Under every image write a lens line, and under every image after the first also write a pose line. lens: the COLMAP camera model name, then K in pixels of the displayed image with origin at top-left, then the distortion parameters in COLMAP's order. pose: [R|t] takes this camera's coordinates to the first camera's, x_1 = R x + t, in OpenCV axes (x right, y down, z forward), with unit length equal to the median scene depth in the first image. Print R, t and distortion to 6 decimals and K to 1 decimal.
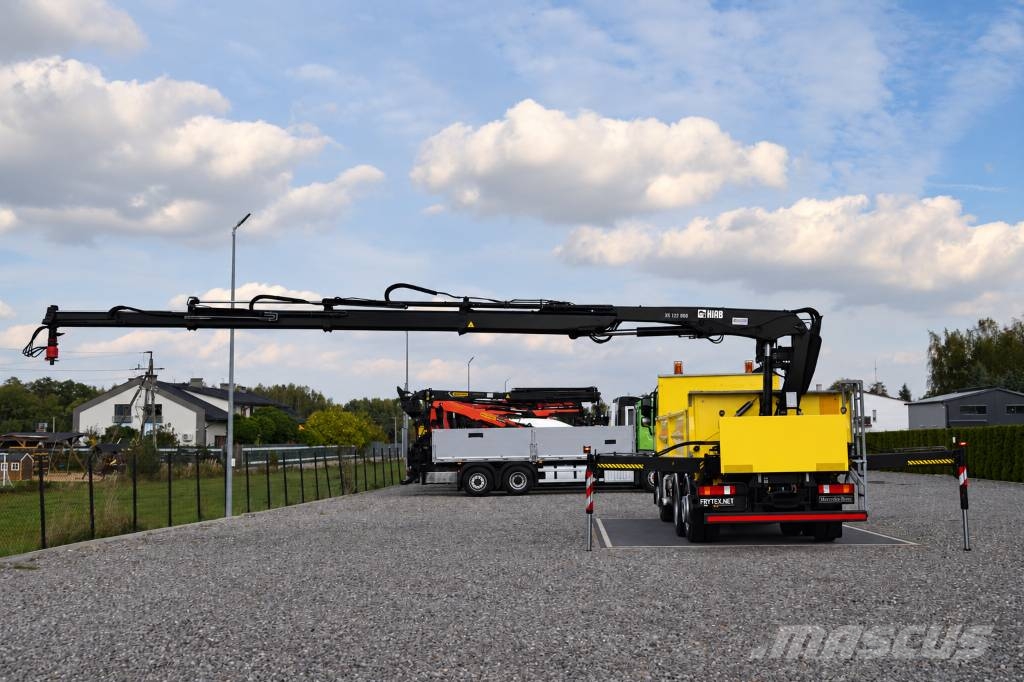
lens RADIAL K [[2790.8, 0, 513.5], [0, 2790.8, 353.5], [0, 0, 1]] dist [0.000927, 0.597530]
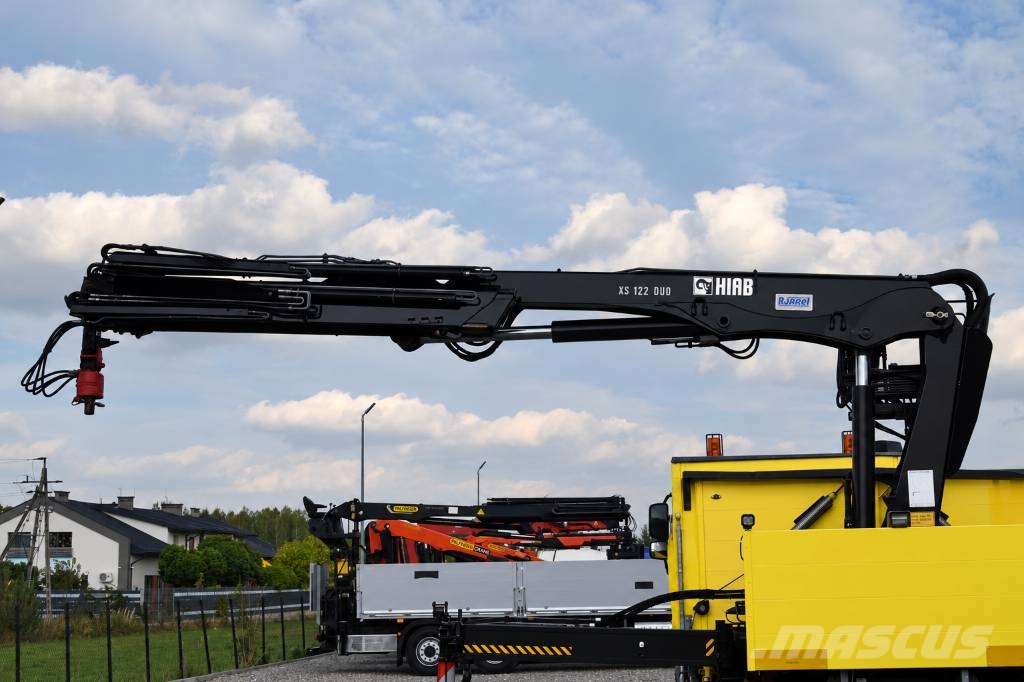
lens RADIAL K [[2395.2, 0, 511.3], [0, 2395.2, 313.1], [0, 0, 1]] dist [-0.017936, 0.477134]
pose [[0.996283, -0.011375, -0.085392, 0.051442], [0.004635, 0.996886, -0.078718, 0.013421], [0.086021, 0.078029, 0.993233, 0.473011]]
